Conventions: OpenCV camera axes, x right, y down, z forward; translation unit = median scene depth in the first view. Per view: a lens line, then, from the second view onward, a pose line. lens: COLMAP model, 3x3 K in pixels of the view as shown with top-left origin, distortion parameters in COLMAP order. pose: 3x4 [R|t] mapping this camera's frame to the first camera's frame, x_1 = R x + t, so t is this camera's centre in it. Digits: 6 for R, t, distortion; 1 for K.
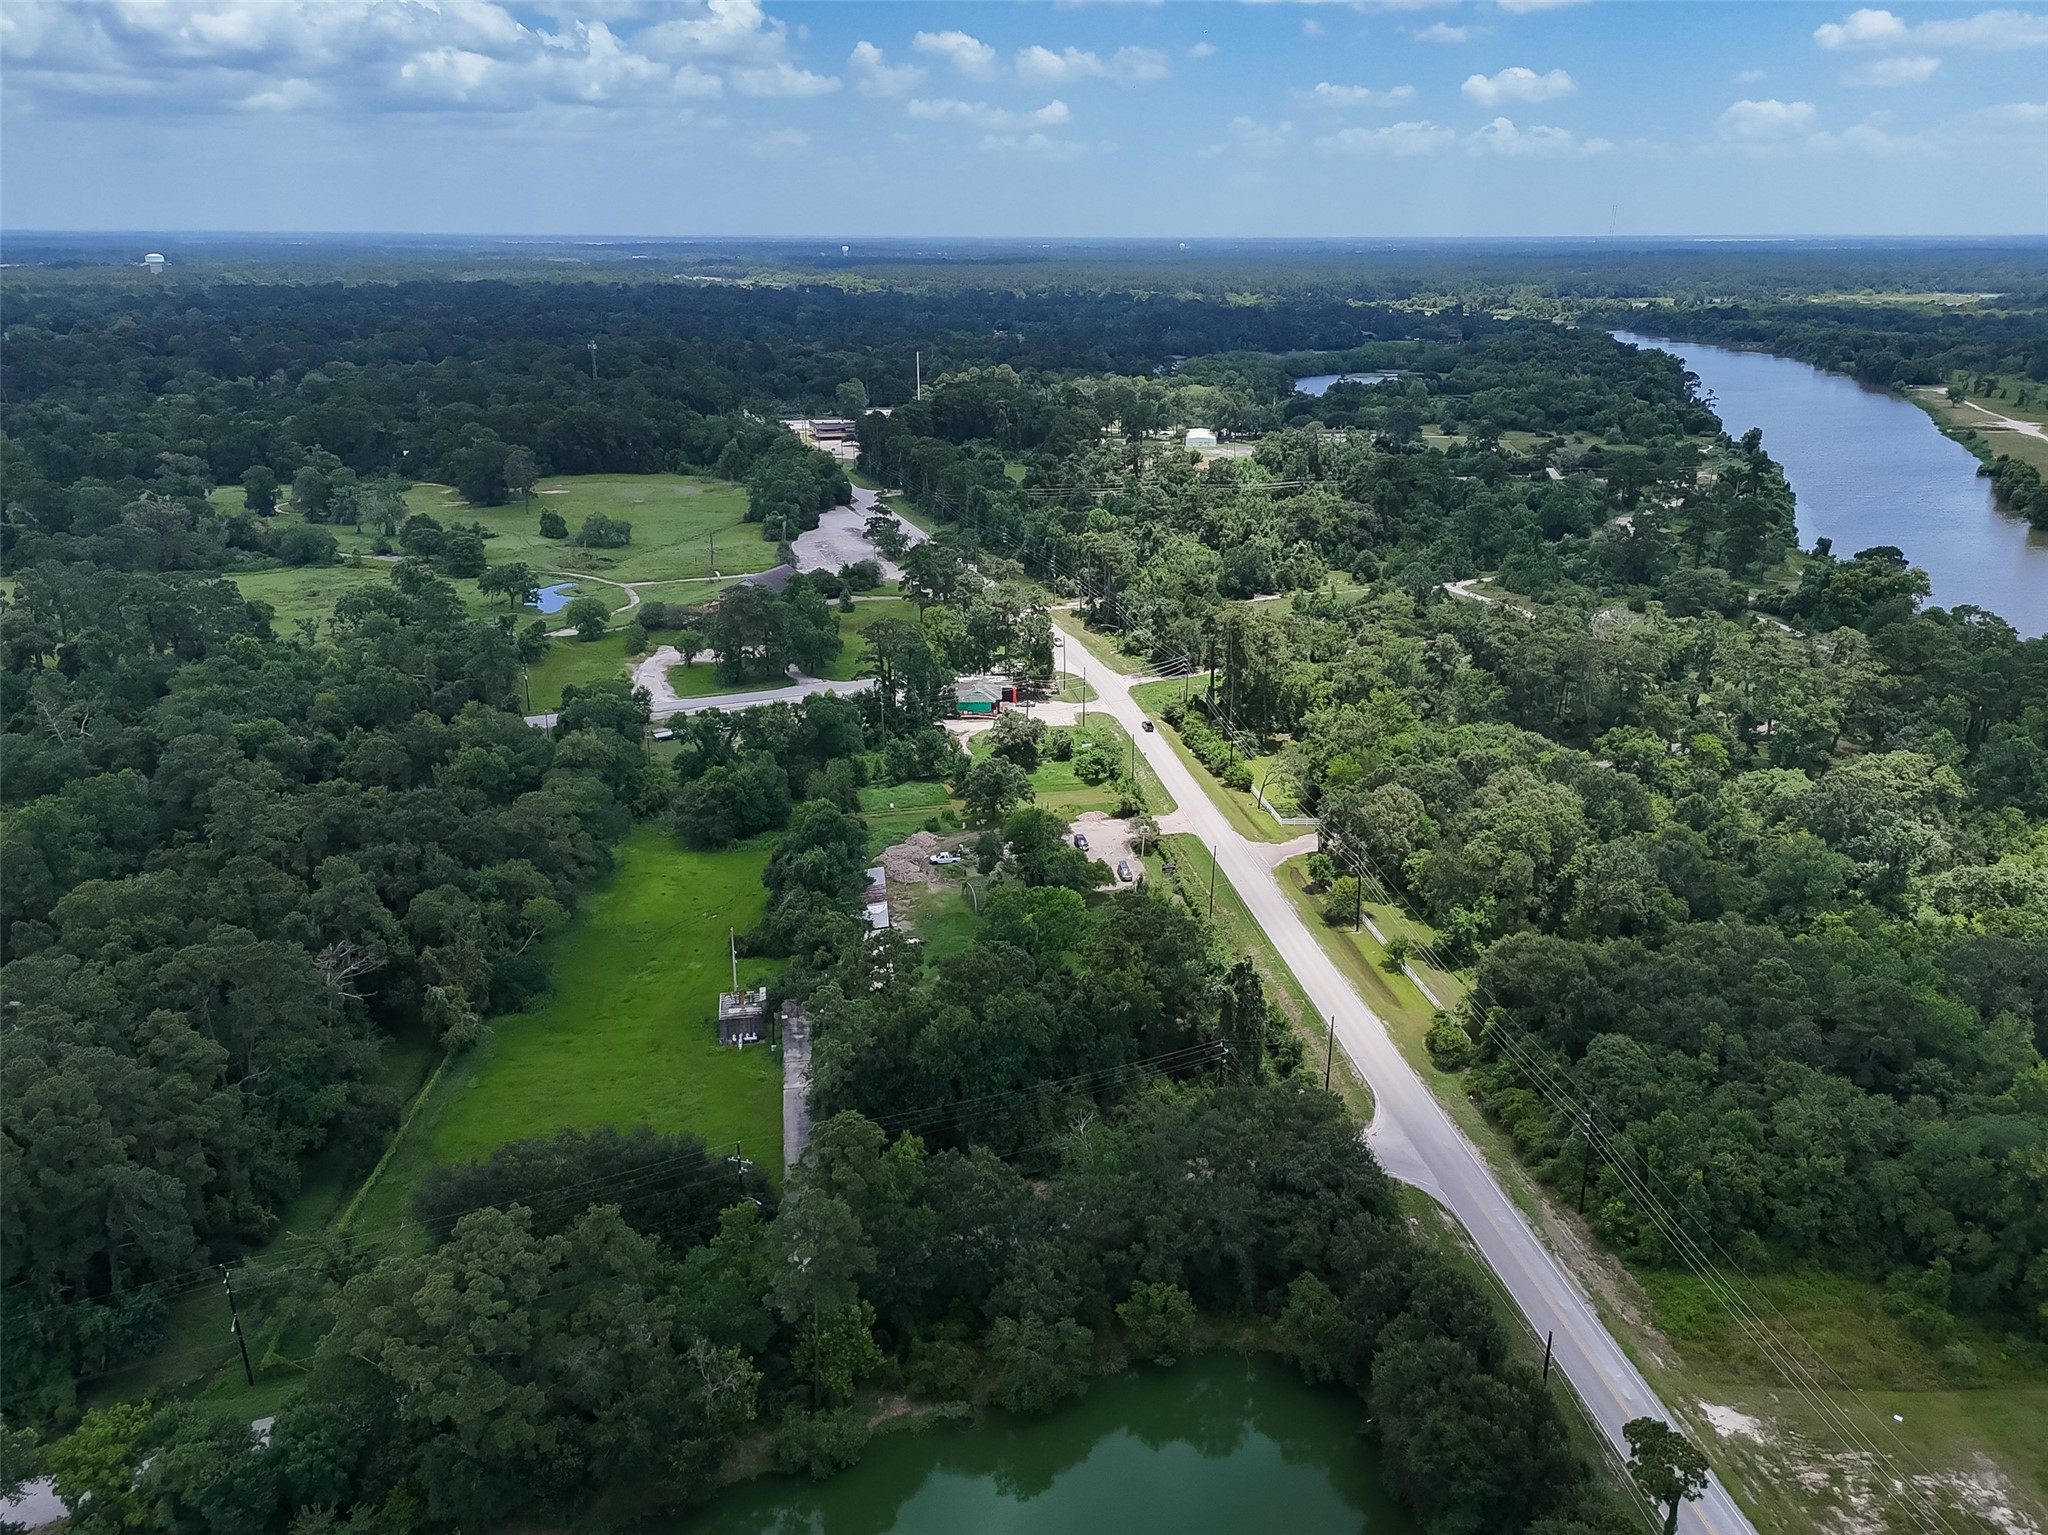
lens RADIAL K [[1505.2, 0, 1020.2], [0, 1505.2, 766.8], [0, 0, 1]] dist [0.075521, -0.068572]
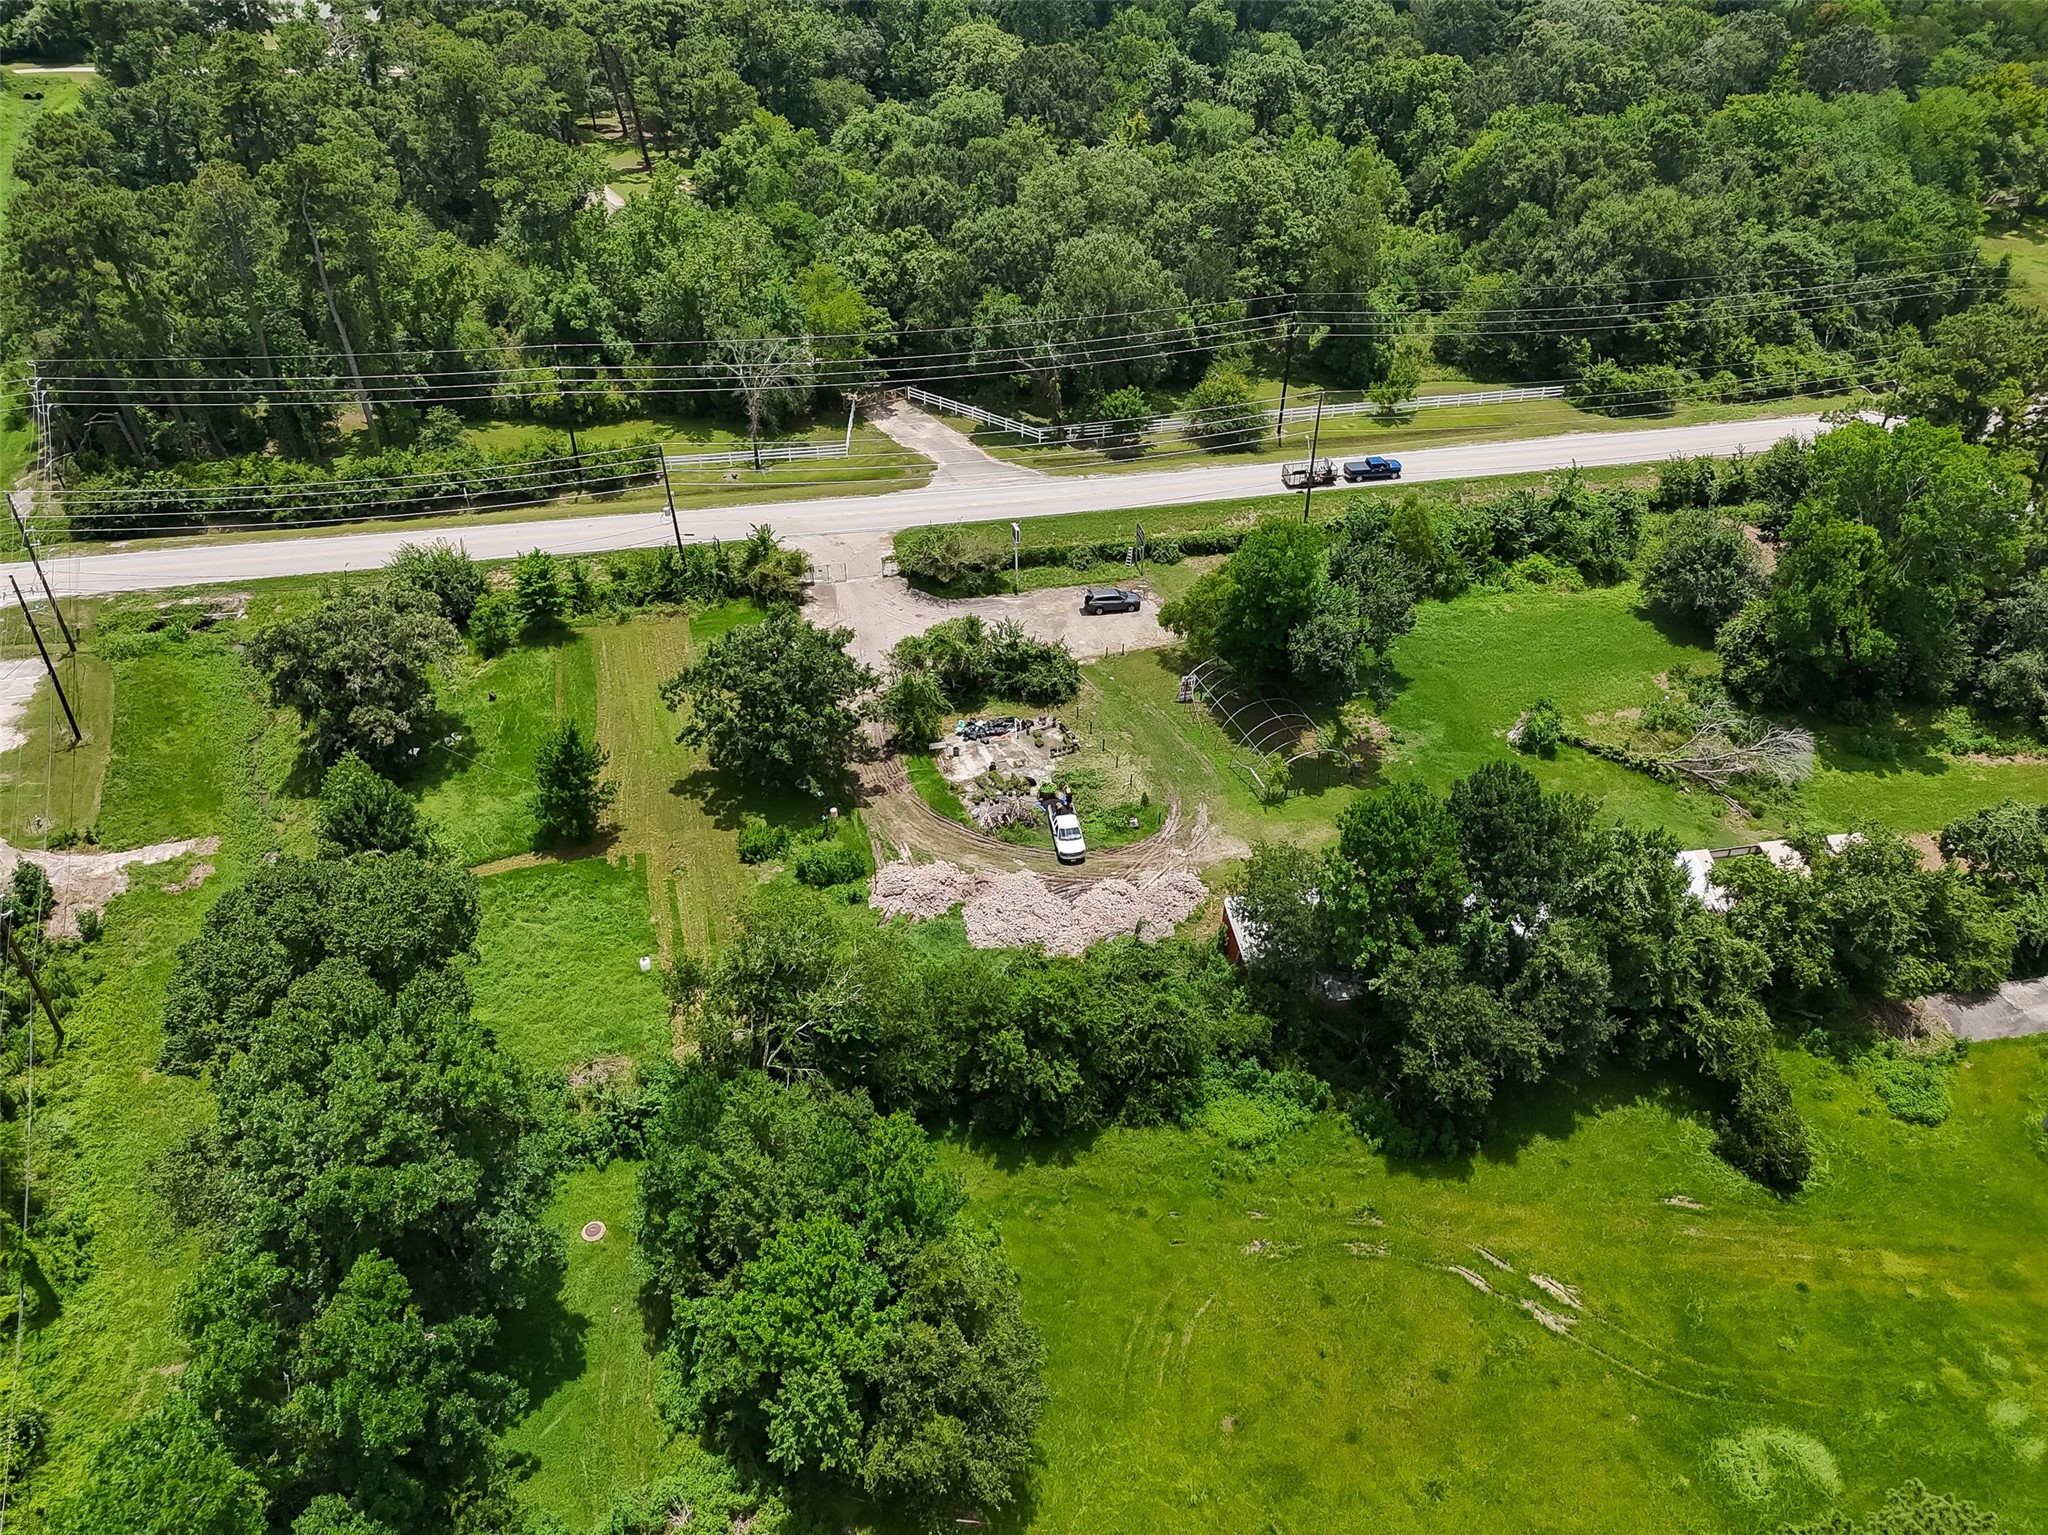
lens RADIAL K [[1505.2, 0, 1026.9], [0, 1505.2, 768.5], [0, 0, 1]] dist [0.075521, -0.068572]
pose [[-0.039115, -0.602820, 0.796918, -0.307264], [0.330021, 0.744981, 0.579732, -0.159297], [-0.943163, 0.285676, 0.169804, 0.812799]]
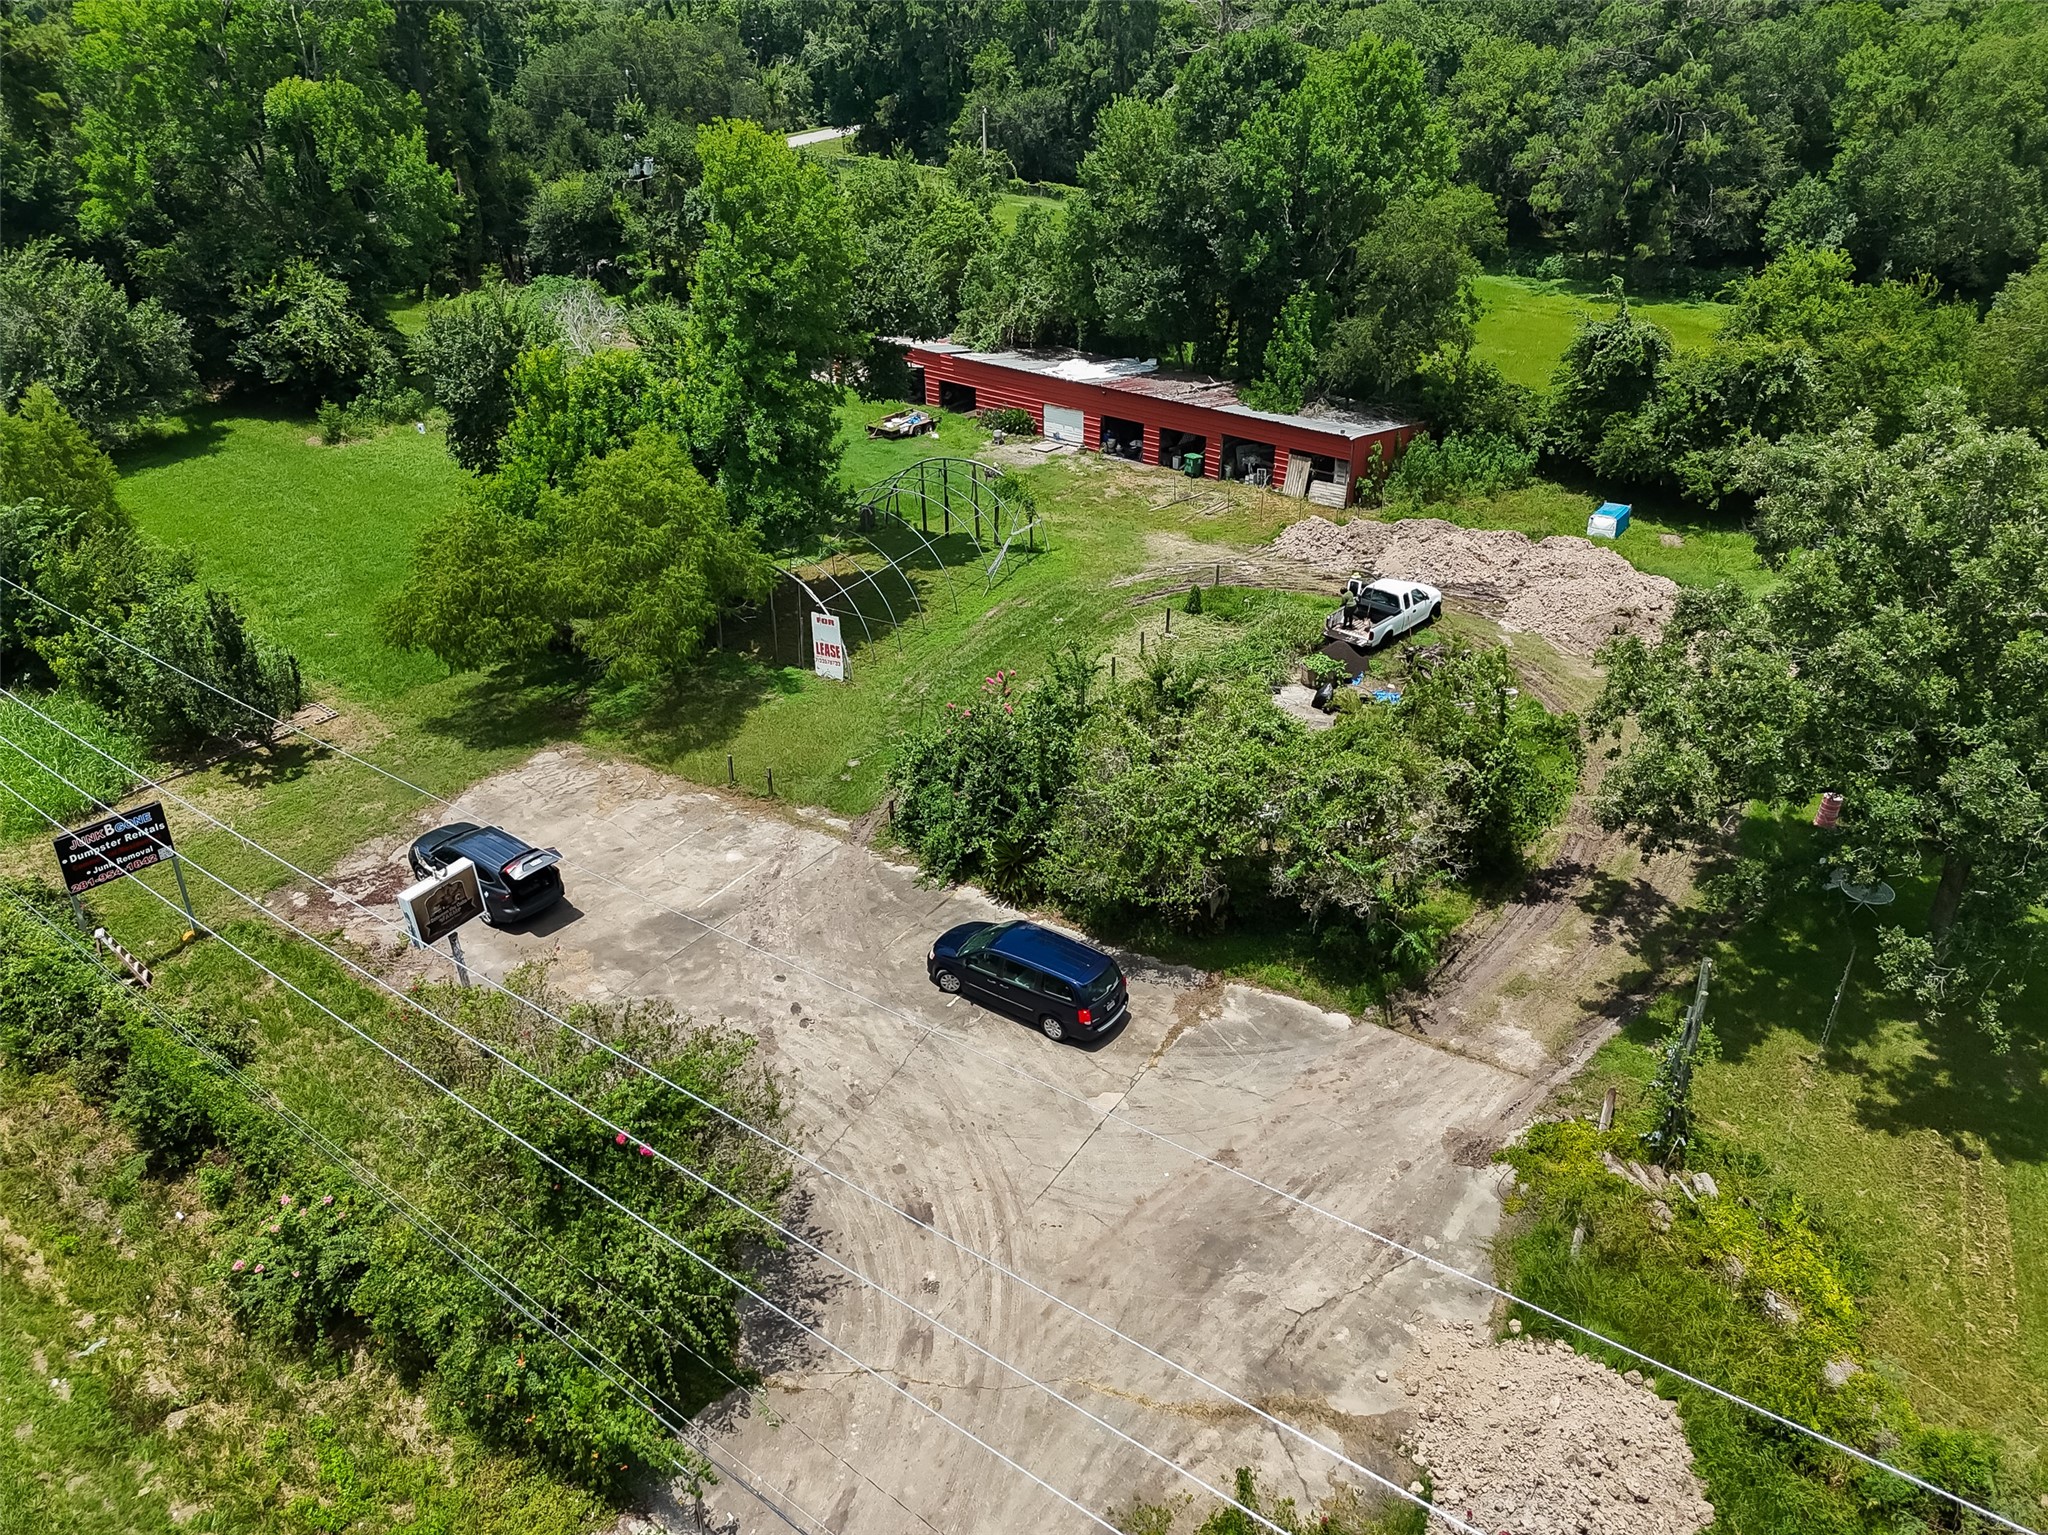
lens RADIAL K [[1505.2, 0, 1005.5], [0, 1505.2, 779.8], [0, 0, 1]] dist [0.075521, -0.068572]
pose [[-0.742147, 0.324403, -0.586498, 0.099484], [-0.217762, 0.710878, 0.668754, -0.041147], [0.633874, 0.624031, -0.456934, 0.930843]]
